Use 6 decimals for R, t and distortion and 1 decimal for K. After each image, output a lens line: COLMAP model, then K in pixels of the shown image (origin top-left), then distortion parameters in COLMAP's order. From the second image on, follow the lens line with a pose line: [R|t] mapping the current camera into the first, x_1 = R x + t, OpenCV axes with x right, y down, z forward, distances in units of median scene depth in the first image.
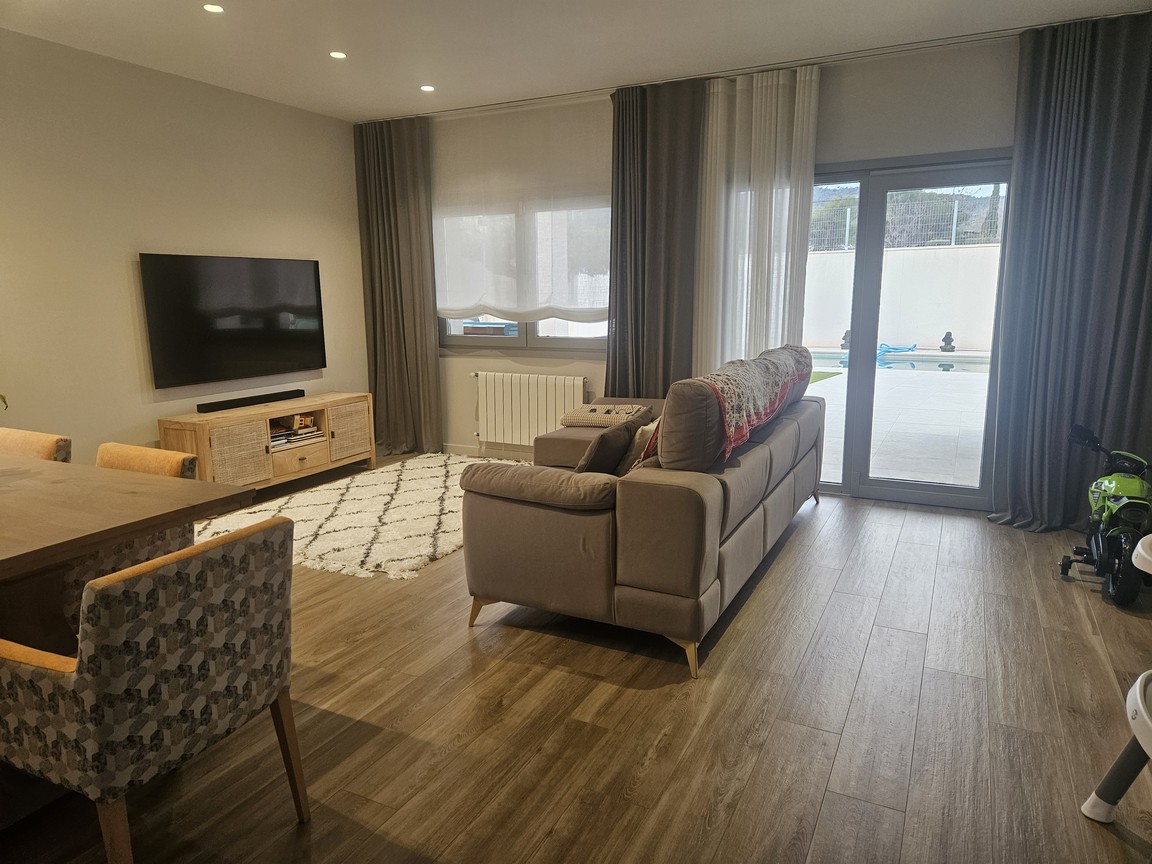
lens RADIAL K [[763.1, 0, 576.0], [0, 763.1, 432.0], [0, 0, 1]] dist [0.087480, -0.070432]
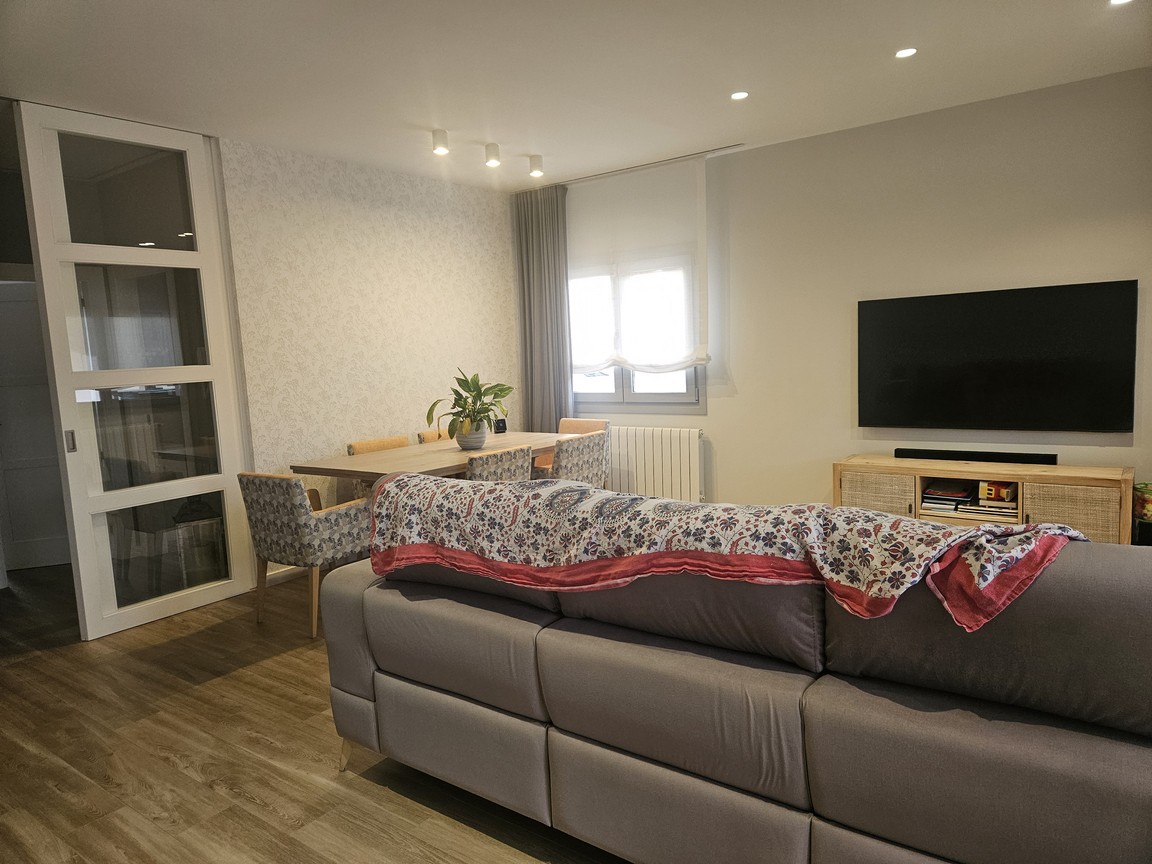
lens RADIAL K [[782.6, 0, 576.0], [0, 782.6, 432.0], [0, 0, 1]] dist [0.030568, 0.000603]
pose [[-0.181642, 0.129770, -0.974765, 0.580442], [-0.127371, 0.979799, 0.154175, -0.164220], [0.975081, 0.152161, -0.161444, 0.793122]]
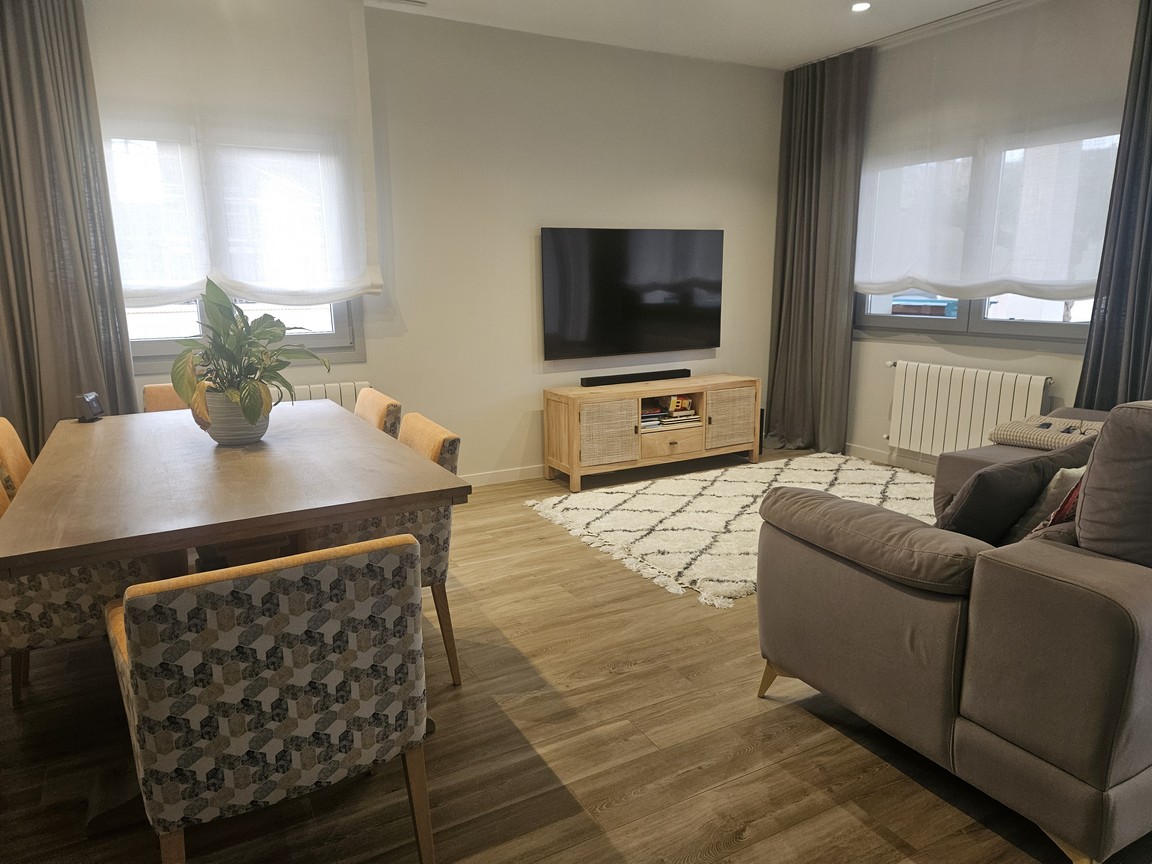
lens RADIAL K [[767.1, 0, 577.1], [0, 767.1, 437.0], [0, 0, 1]] dist [0.080373, -0.073969]
pose [[0.826420, 0.116903, -0.550785, 0.070714], [-0.098773, 0.993140, 0.062589, -0.021929], [0.554323, 0.002678, 0.832297, 0.171607]]
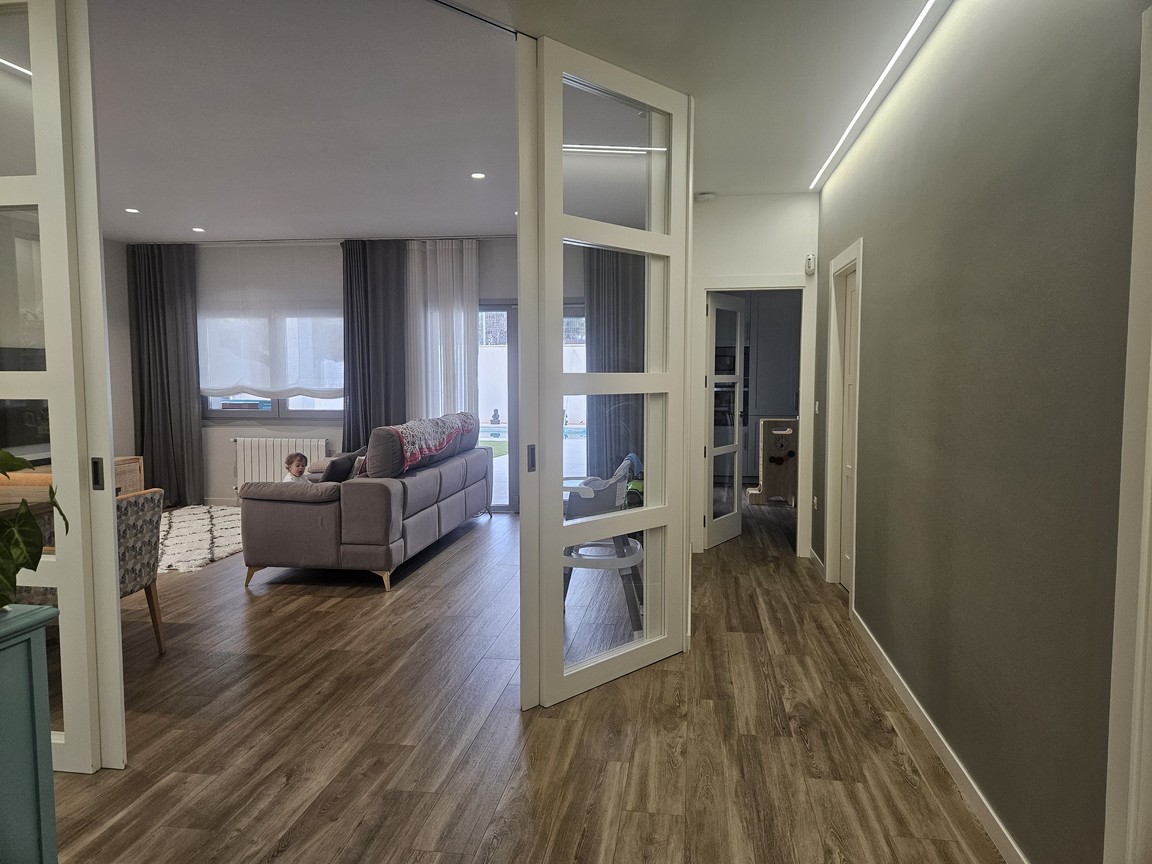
lens RADIAL K [[763.1, 0, 576.0], [0, 763.1, 432.0], [0, 0, 1]] dist [0.087480, -0.070432]
pose [[0.951150, -0.015873, 0.308322, 0.014112], [0.048576, 0.993933, -0.098684, 0.084799], [-0.304884, 0.108840, 0.946150, -0.498207]]
